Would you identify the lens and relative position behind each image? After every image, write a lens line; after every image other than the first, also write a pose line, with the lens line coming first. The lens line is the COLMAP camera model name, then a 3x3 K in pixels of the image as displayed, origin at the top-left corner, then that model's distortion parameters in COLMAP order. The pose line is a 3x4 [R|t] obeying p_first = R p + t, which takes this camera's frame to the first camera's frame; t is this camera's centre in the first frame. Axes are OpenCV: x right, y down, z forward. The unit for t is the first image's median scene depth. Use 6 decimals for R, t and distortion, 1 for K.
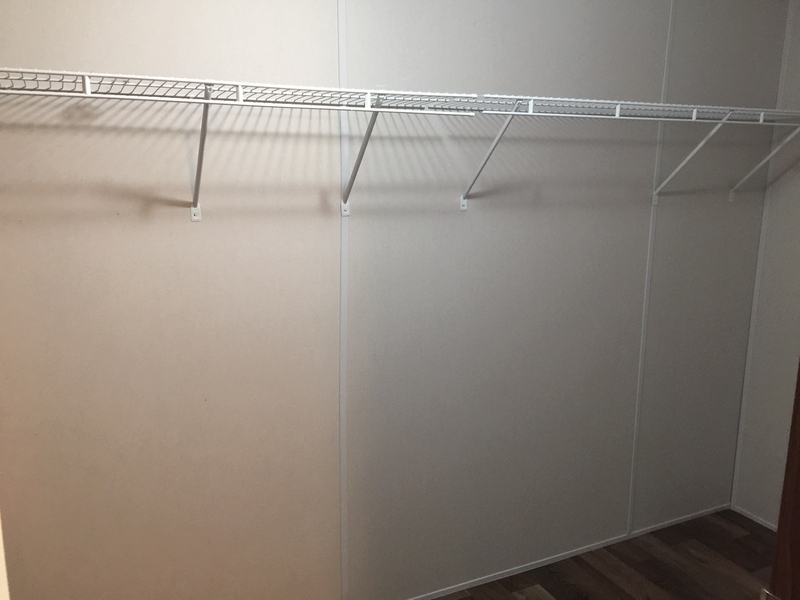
lens RADIAL K [[677.4, 0, 399.0], [0, 677.4, 288.2], [0, 0, 1]] dist [0.057011, -0.096768]
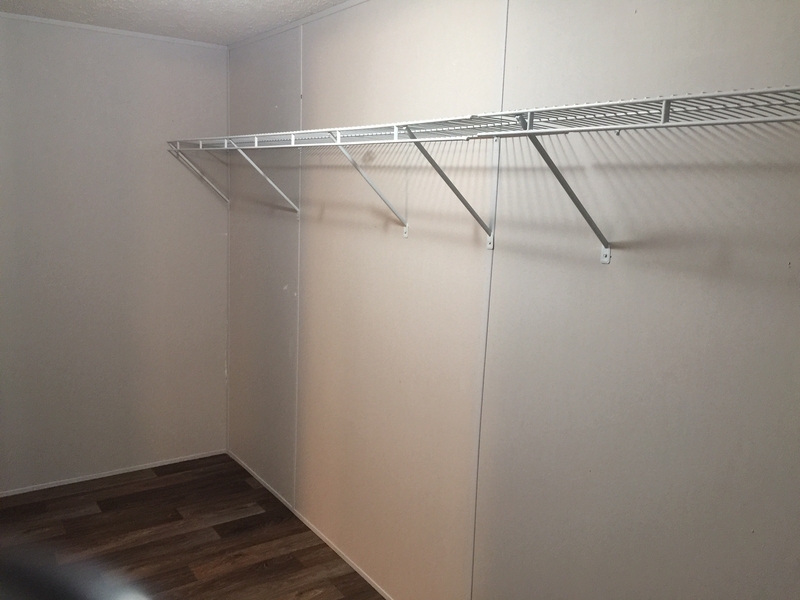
lens RADIAL K [[677.4, 0, 399.0], [0, 677.4, 288.2], [0, 0, 1]] dist [0.057011, -0.096768]
pose [[0.151460, 0.147297, -0.977427, 0.838886], [-0.217689, 0.969528, 0.112374, -0.129648], [0.964195, 0.195755, 0.178910, 0.691521]]
